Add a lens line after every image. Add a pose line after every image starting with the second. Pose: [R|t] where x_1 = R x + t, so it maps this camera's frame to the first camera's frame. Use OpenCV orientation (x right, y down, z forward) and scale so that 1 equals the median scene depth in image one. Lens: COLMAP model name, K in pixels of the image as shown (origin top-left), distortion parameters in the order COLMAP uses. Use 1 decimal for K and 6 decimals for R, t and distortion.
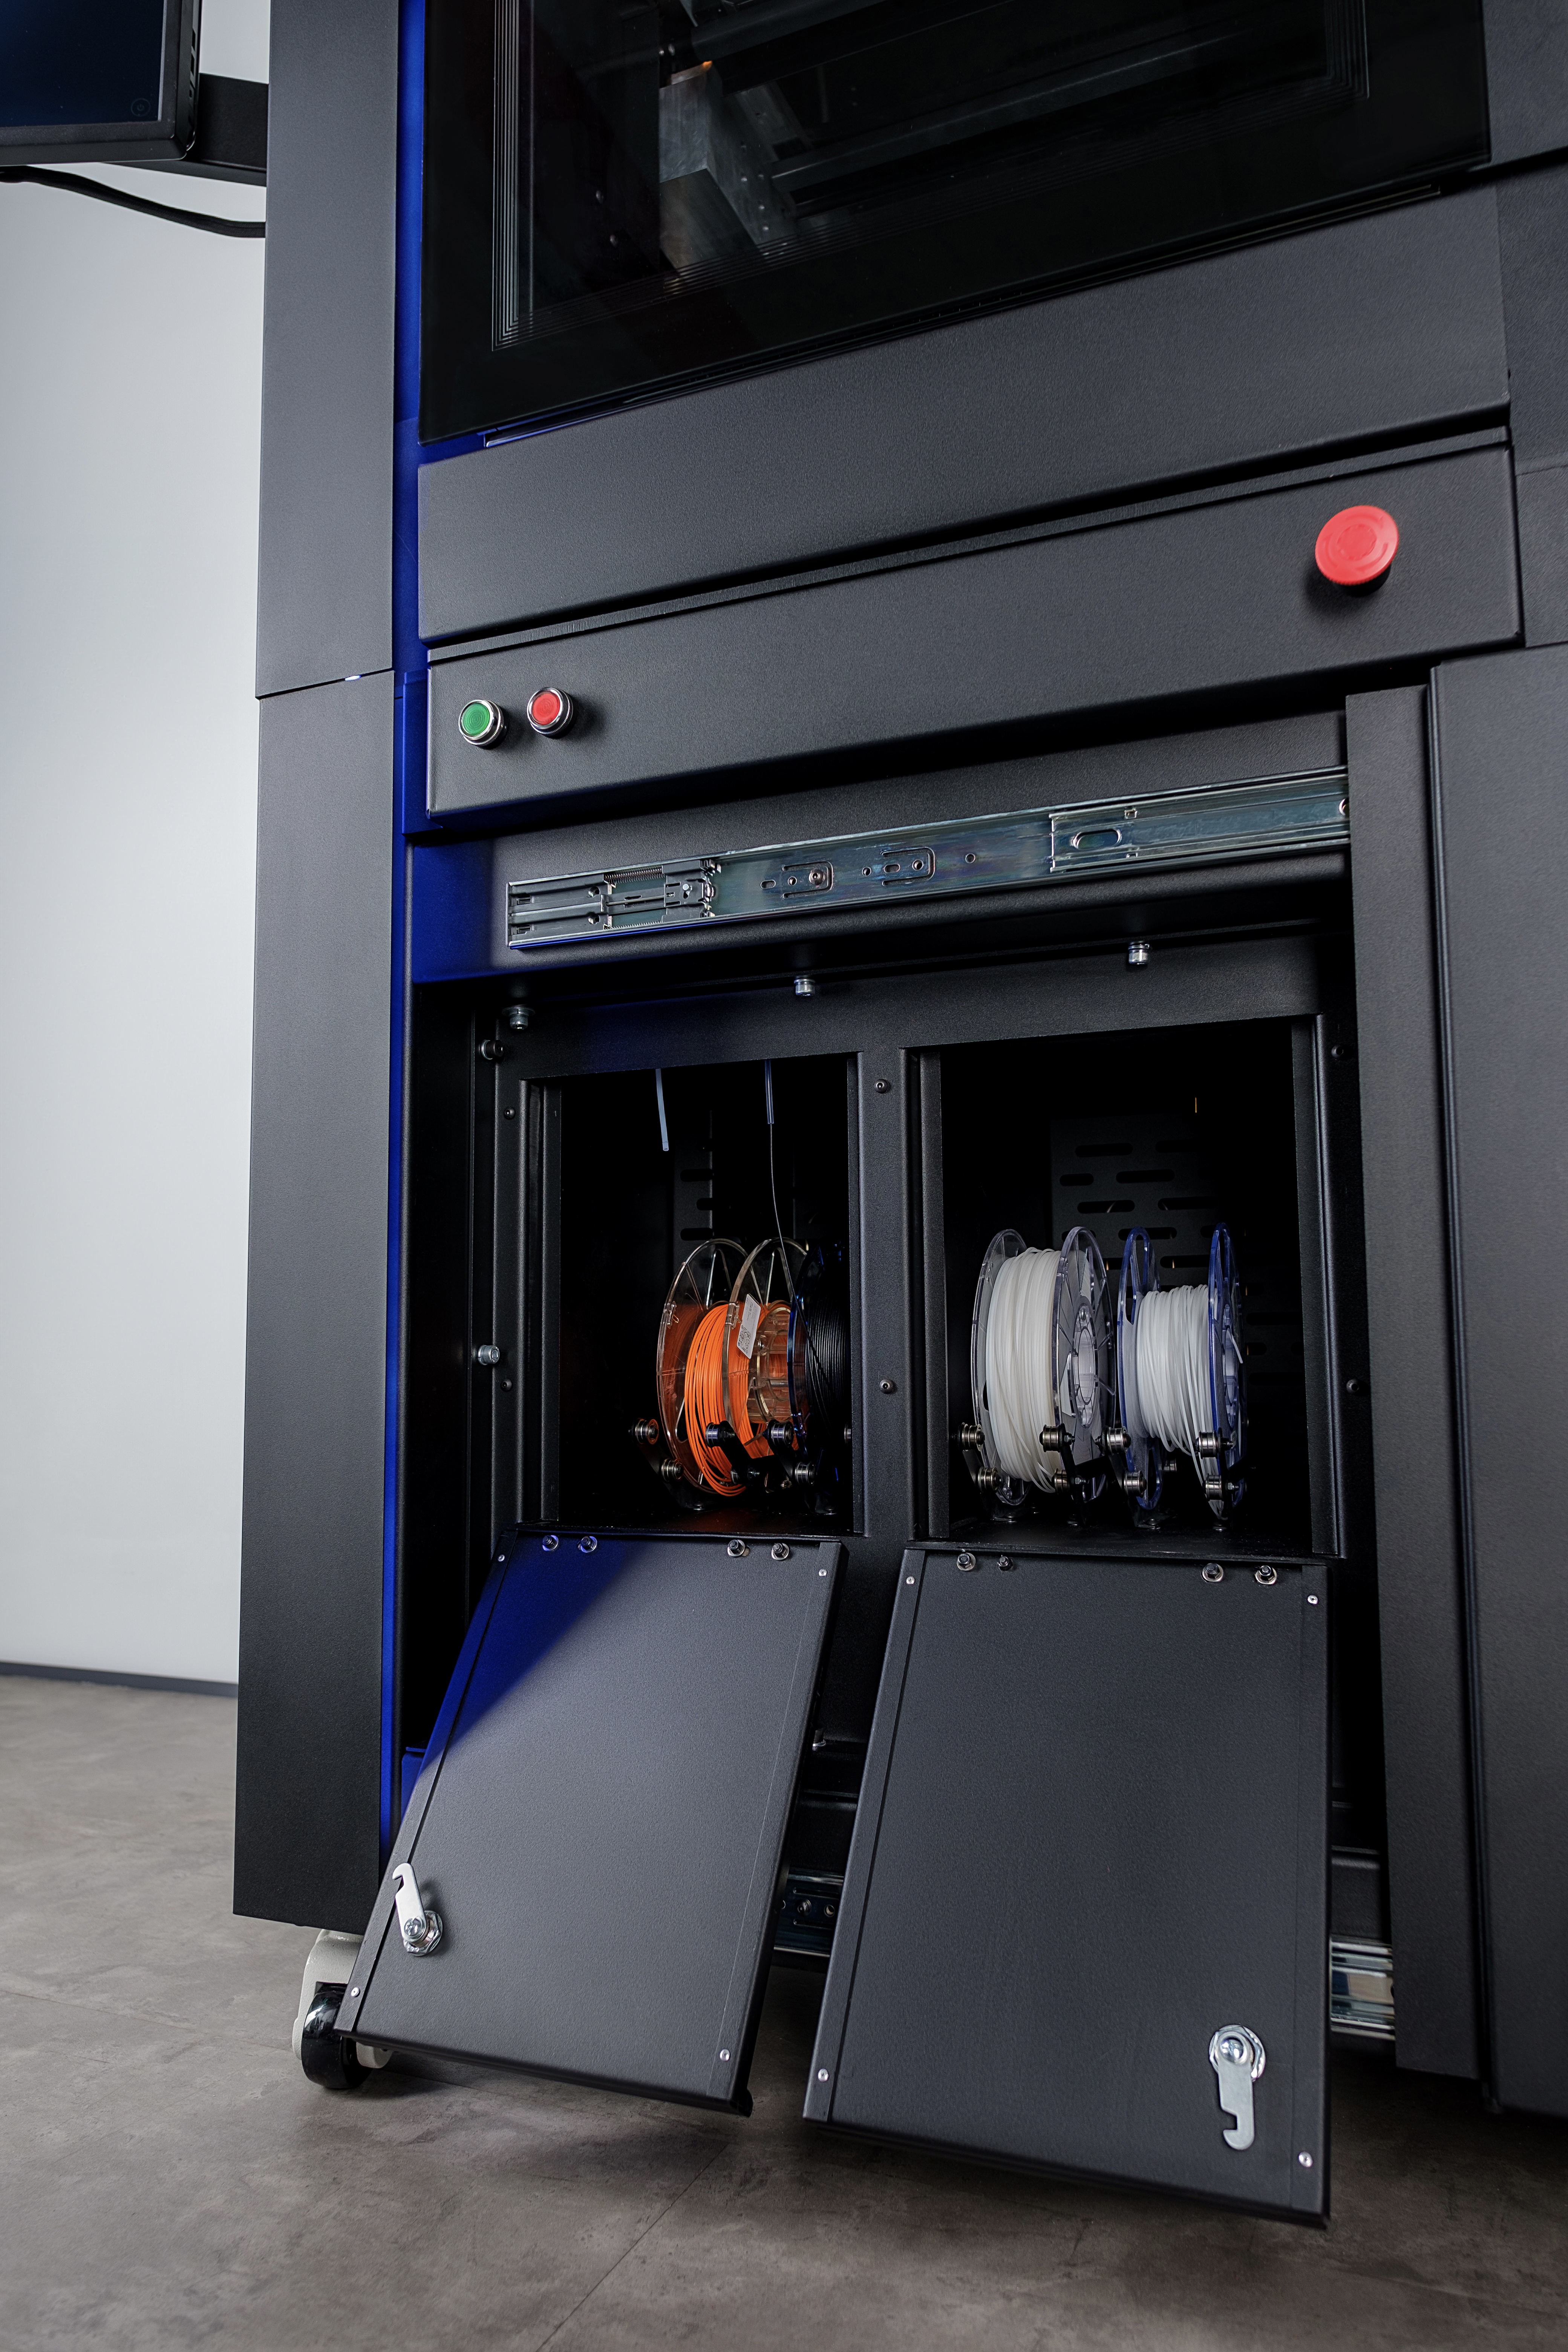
lens RADIAL K [[1616.2, 0, 781.2], [0, 1616.2, 1165.8], [0, 0, 1]] dist [0.010899, 0.000203]
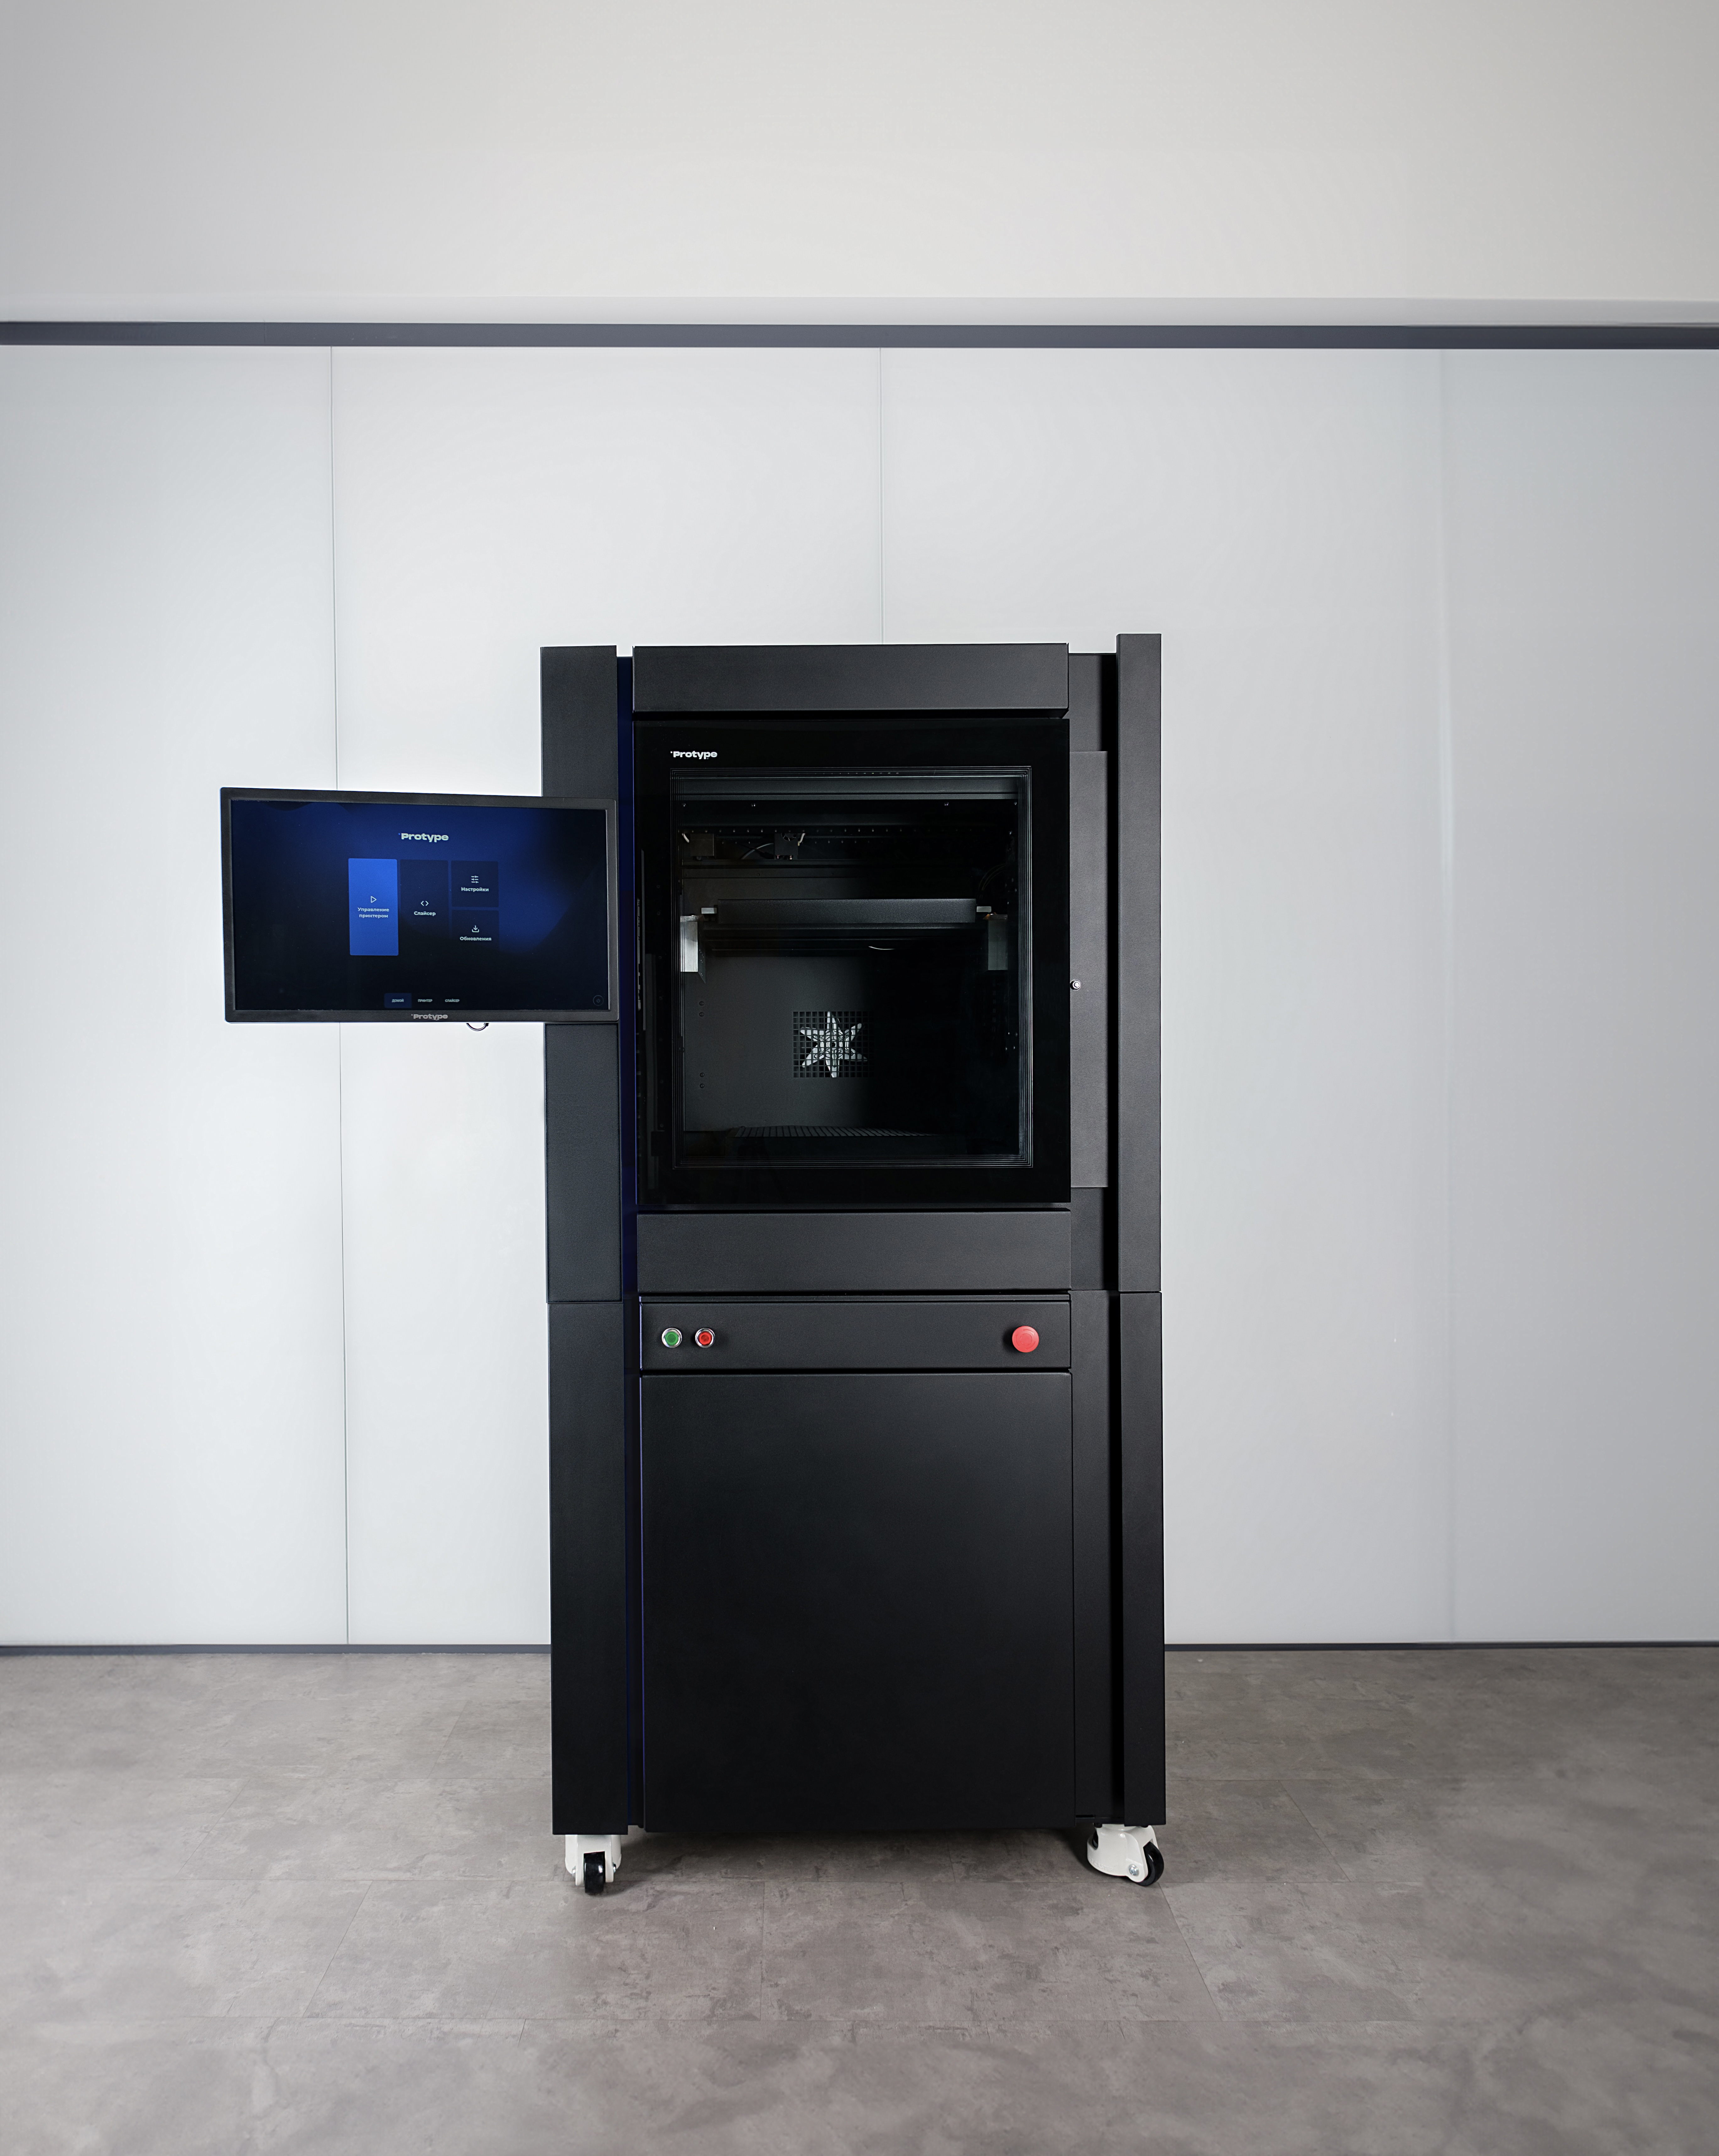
lens RADIAL K [[1342.4, 0, 767.8], [0, 1342.4, 1102.3], [0, 0, 1]] dist [0.016849, 0.002652]
pose [[0.922121, -0.001631, 0.386899, -0.848792], [-0.044165, 0.993011, 0.109447, -0.872030], [-0.384374, -0.118010, 0.915604, -0.840957]]
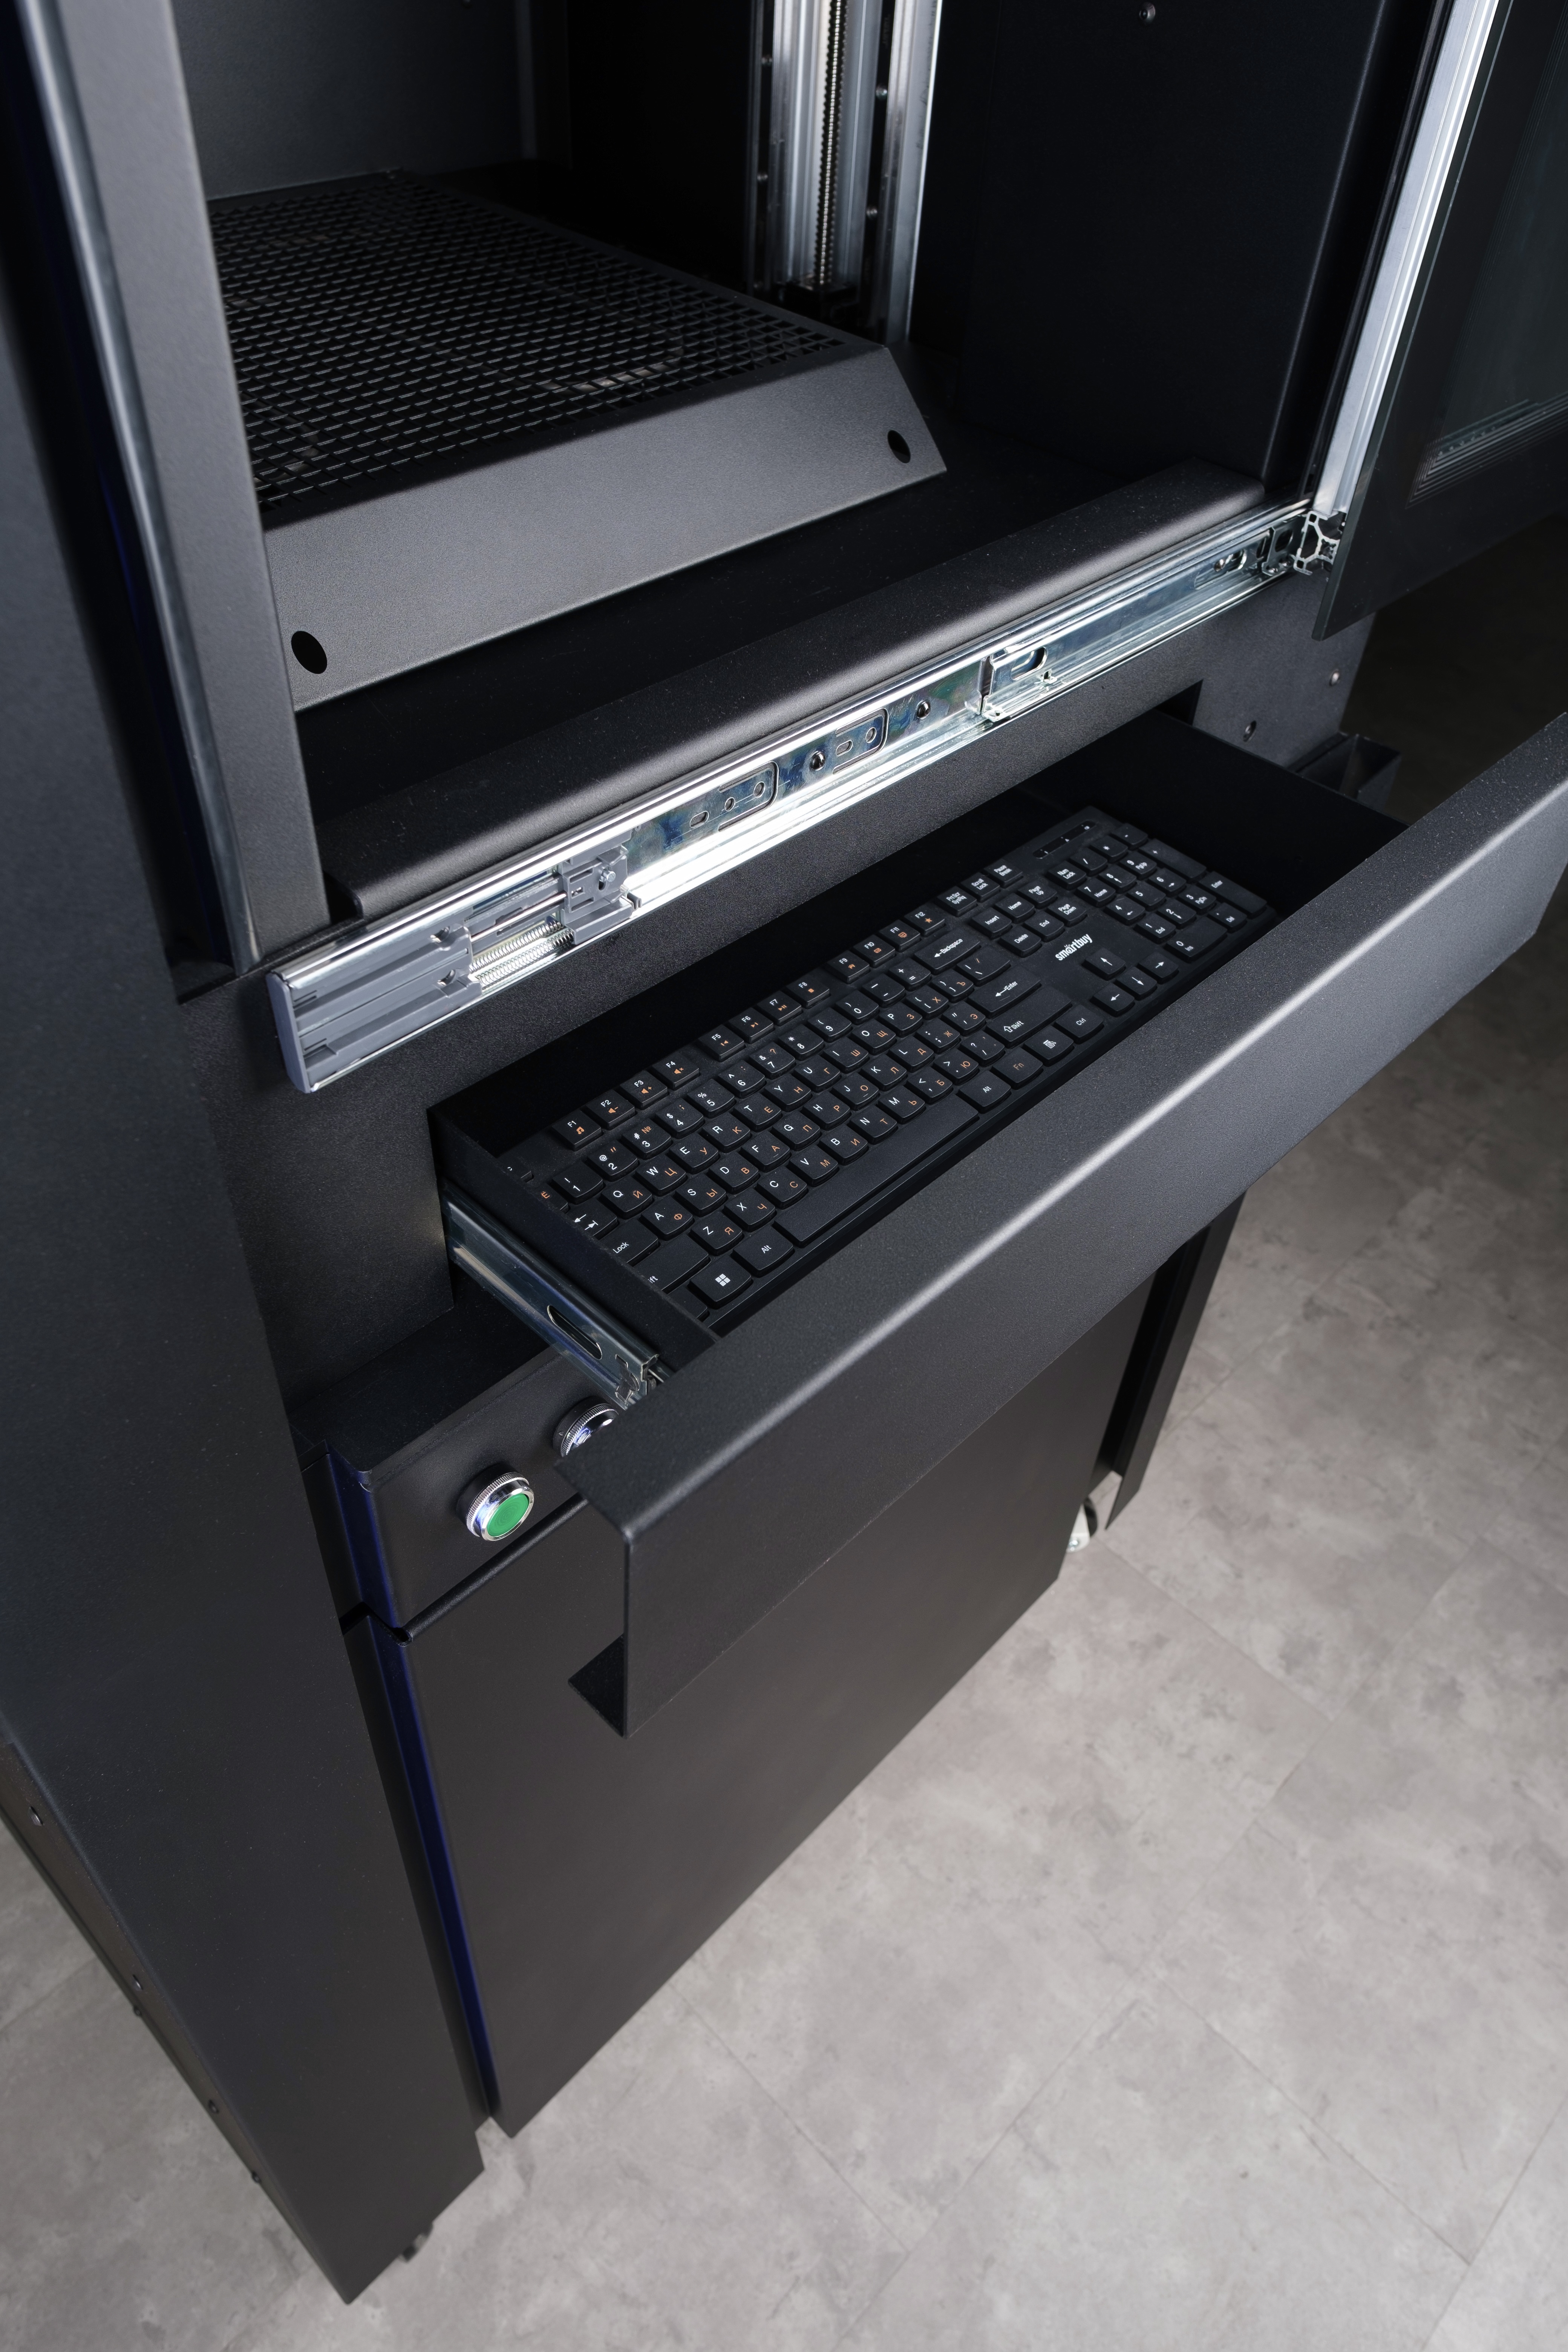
lens RADIAL K [[1616.2, 0, 778.7], [0, 1616.2, 1177.1], [0, 0, 1]] dist [0.010899, 0.000203]
pose [[0.360389, -0.629325, 0.688528, -0.526265], [-0.152698, 0.688370, 0.709105, -0.870536], [-0.920219, -0.360691, 0.151984, 0.885563]]
